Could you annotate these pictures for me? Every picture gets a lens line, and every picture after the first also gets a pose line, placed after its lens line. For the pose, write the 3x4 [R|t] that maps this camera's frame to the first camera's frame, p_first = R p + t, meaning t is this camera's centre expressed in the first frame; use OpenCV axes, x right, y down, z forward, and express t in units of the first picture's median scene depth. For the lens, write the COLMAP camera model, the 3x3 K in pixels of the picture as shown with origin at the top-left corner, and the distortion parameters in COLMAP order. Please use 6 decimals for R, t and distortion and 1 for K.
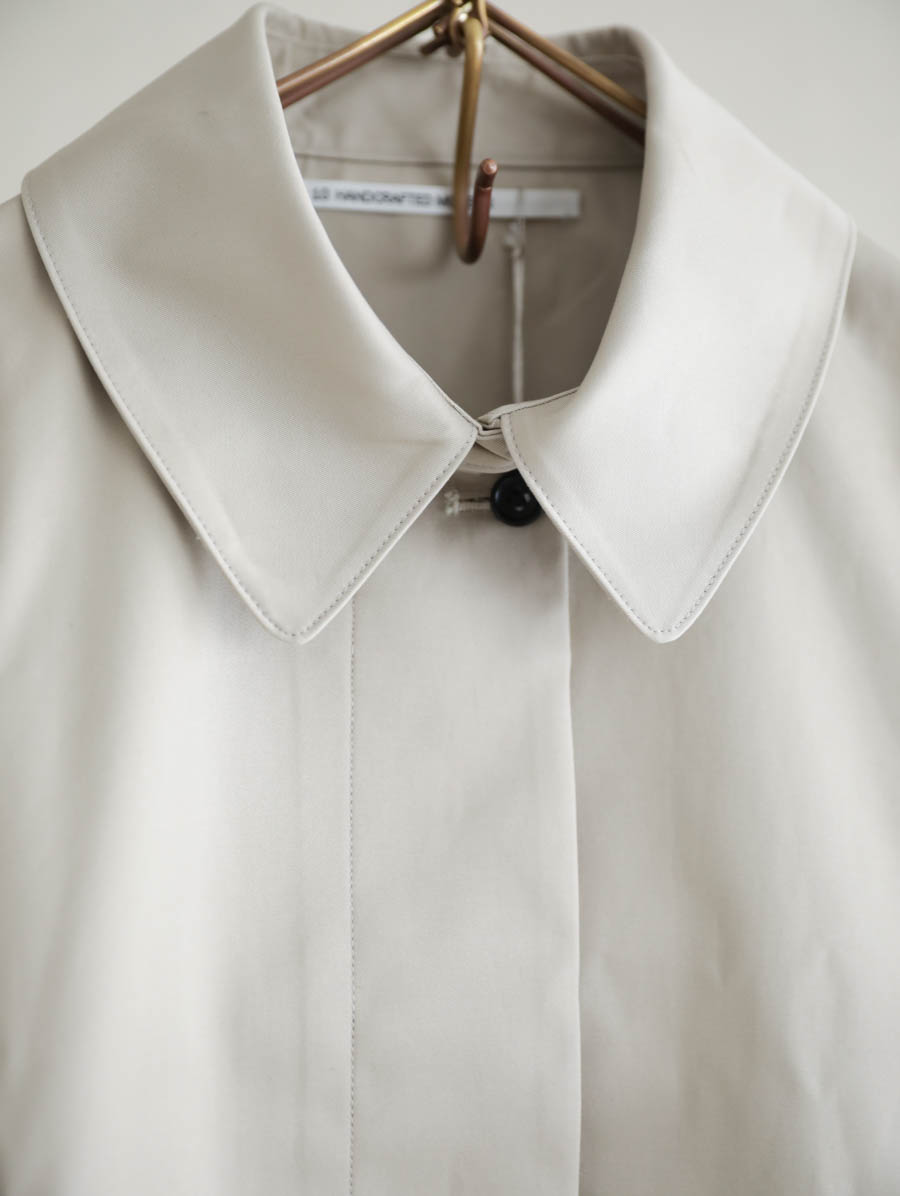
lens RADIAL K [[1664.5, 0, 444.9], [0, 1664.5, 598.5], [0, 0, 1]] dist [0.023719, 0.000000]
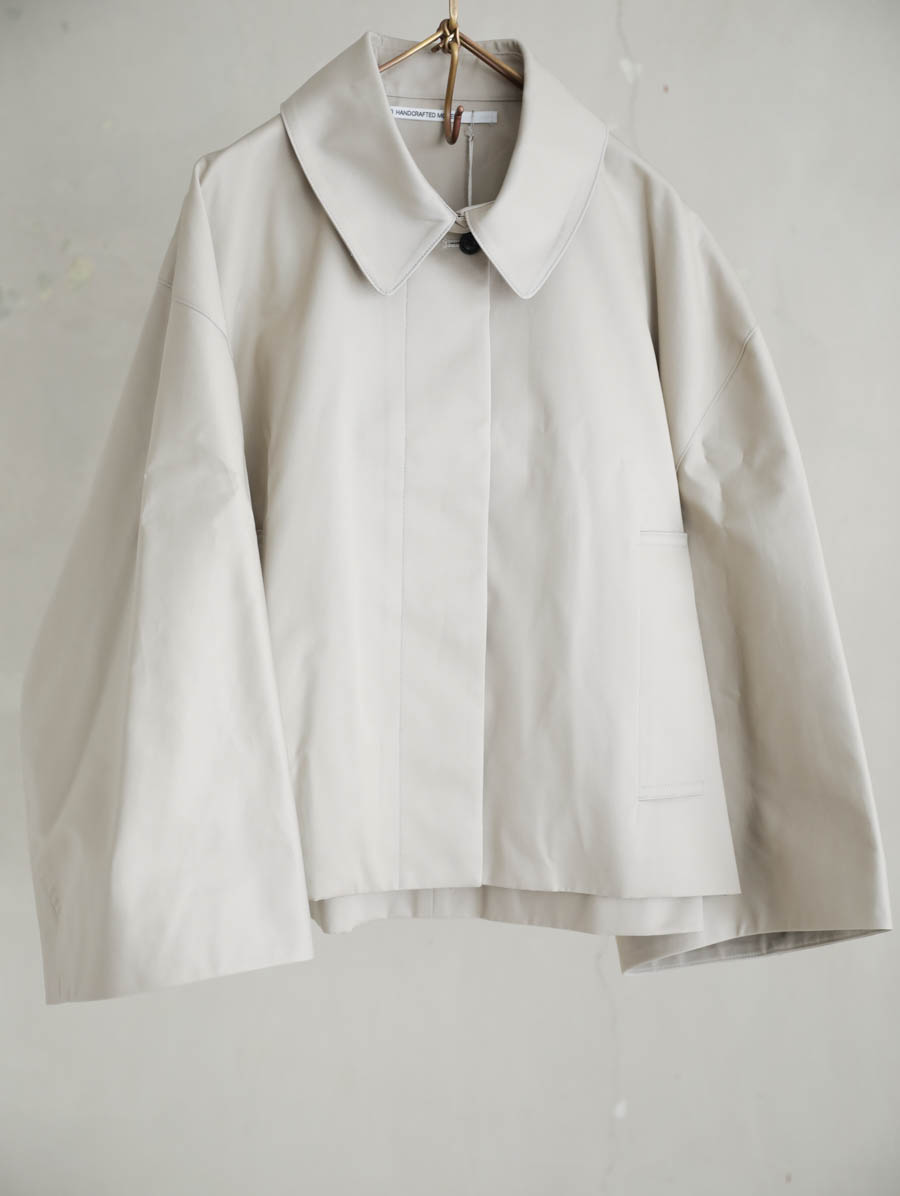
lens RADIAL K [[1664.5, 0, 453.0], [0, 1664.5, 597.0], [0, 0, 1]] dist [0.023719, 0.000000]
pose [[0.999291, 0.007479, 0.036904, -0.067609], [-0.012537, 0.990243, 0.138785, 0.114737], [-0.035506, -0.139149, 0.989635, -1.488724]]
